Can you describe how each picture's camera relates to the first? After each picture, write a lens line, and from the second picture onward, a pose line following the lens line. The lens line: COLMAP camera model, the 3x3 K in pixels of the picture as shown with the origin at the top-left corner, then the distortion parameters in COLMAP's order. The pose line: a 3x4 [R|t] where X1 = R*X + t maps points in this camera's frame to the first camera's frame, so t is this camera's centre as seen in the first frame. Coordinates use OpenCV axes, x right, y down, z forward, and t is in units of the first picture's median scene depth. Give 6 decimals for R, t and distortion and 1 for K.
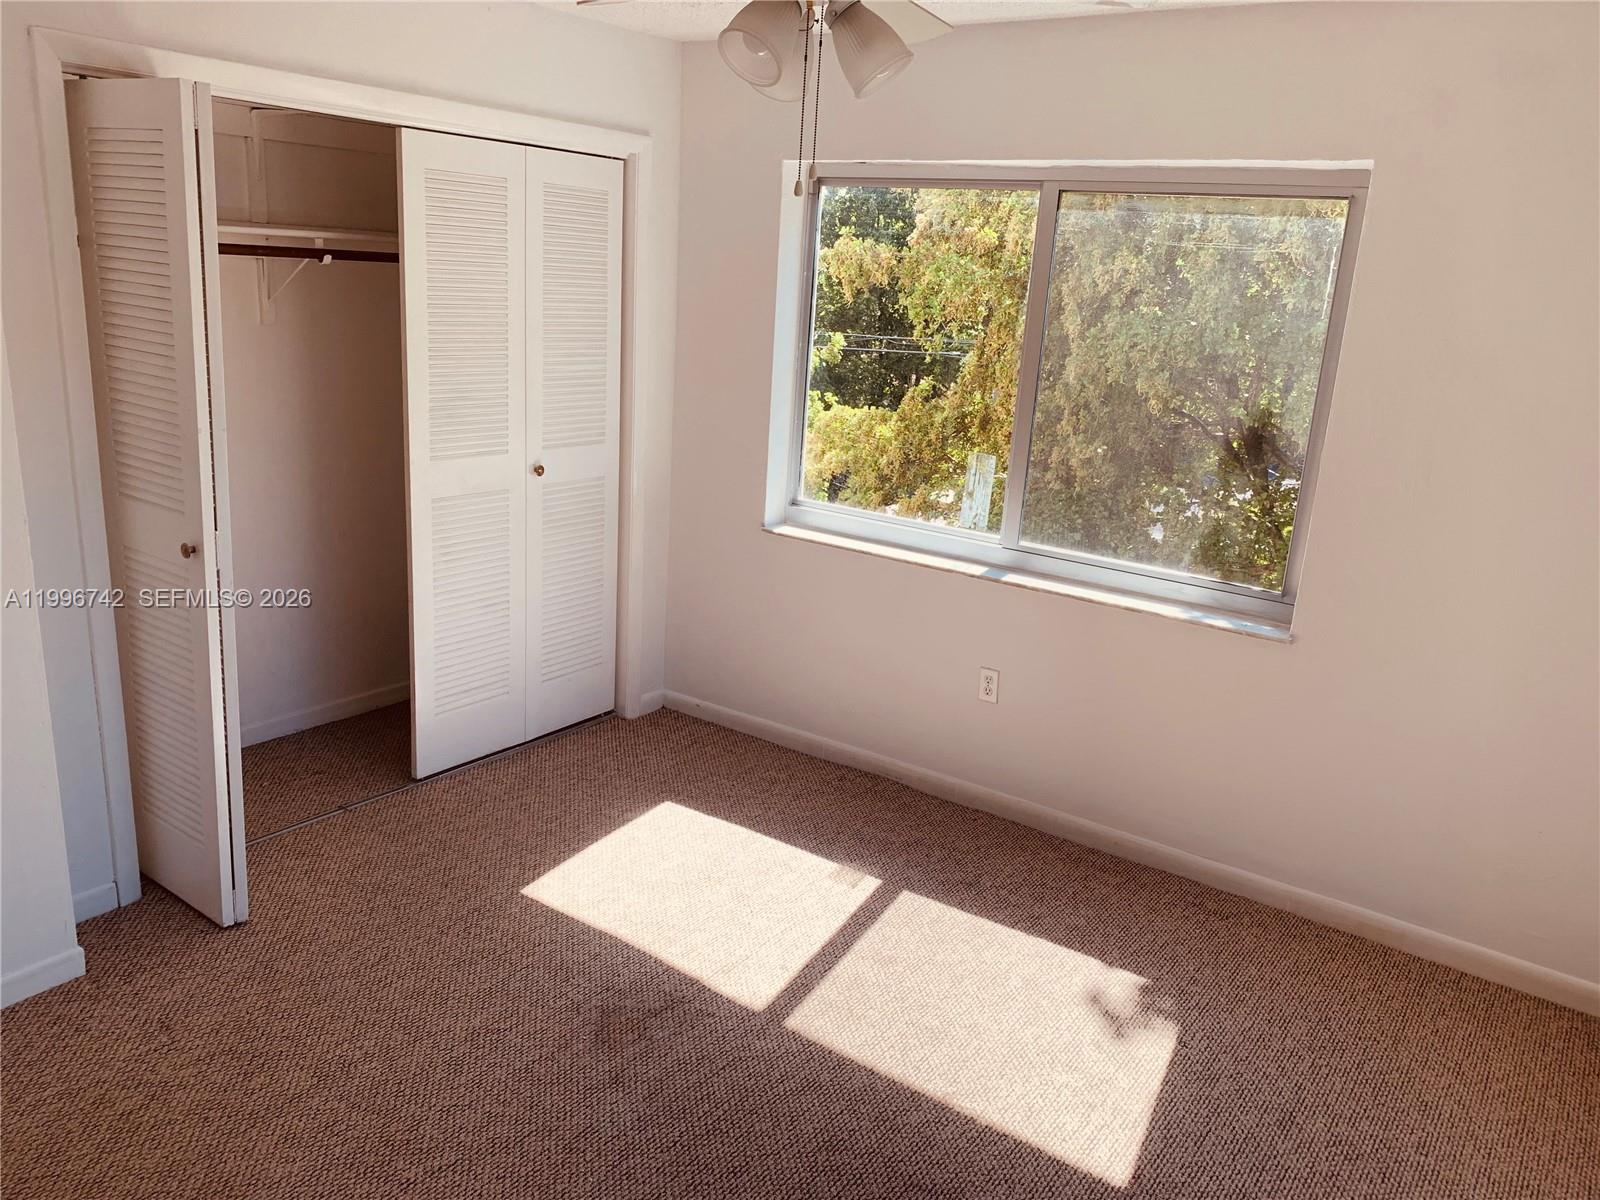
lens RADIAL K [[1225.1, 0, 805.6], [0, 1225.1, 601.6], [0, 0, 1]] dist [0.055022, -0.038633]
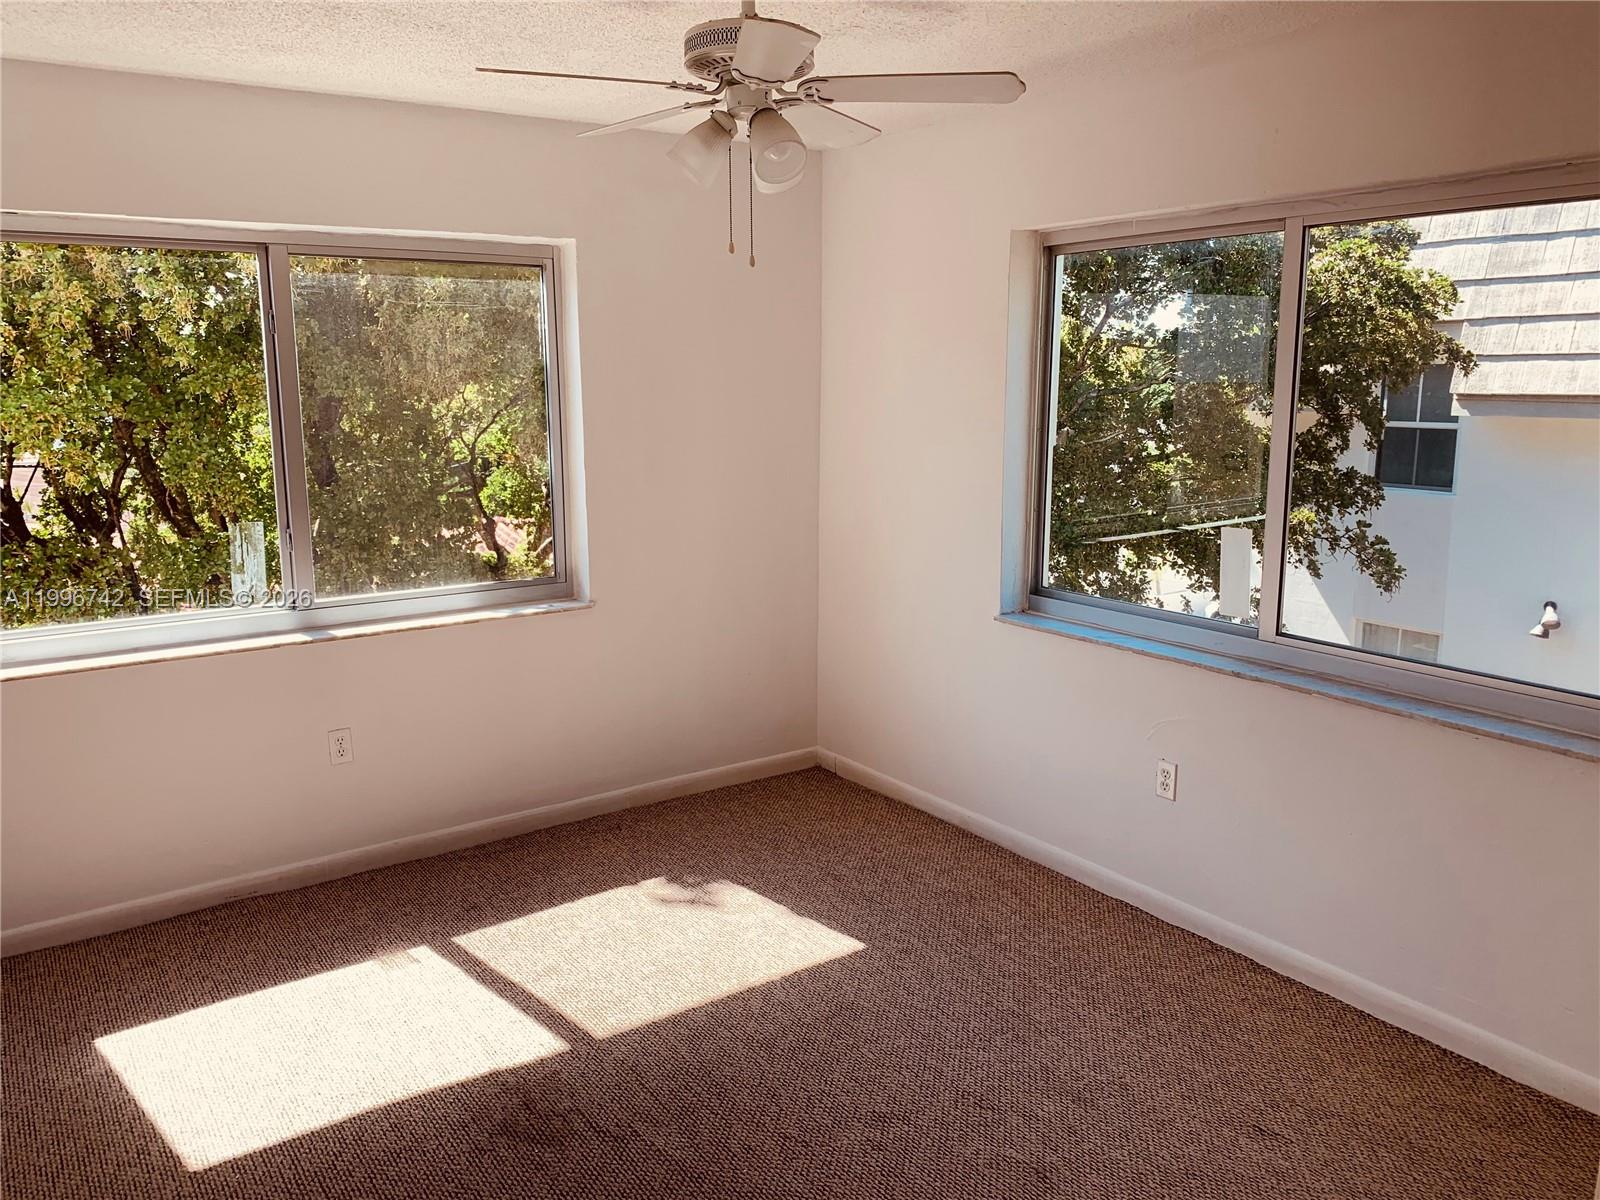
lens RADIAL K [[1225.1, 0, 805.4], [0, 1225.1, 593.0], [0, 0, 1]] dist [0.055022, -0.038633]
pose [[0.350010, -0.238647, 0.905837, -0.705026], [0.280011, 0.949445, 0.141941, -0.101296], [-0.893917, 0.203963, 0.399139, 0.295972]]
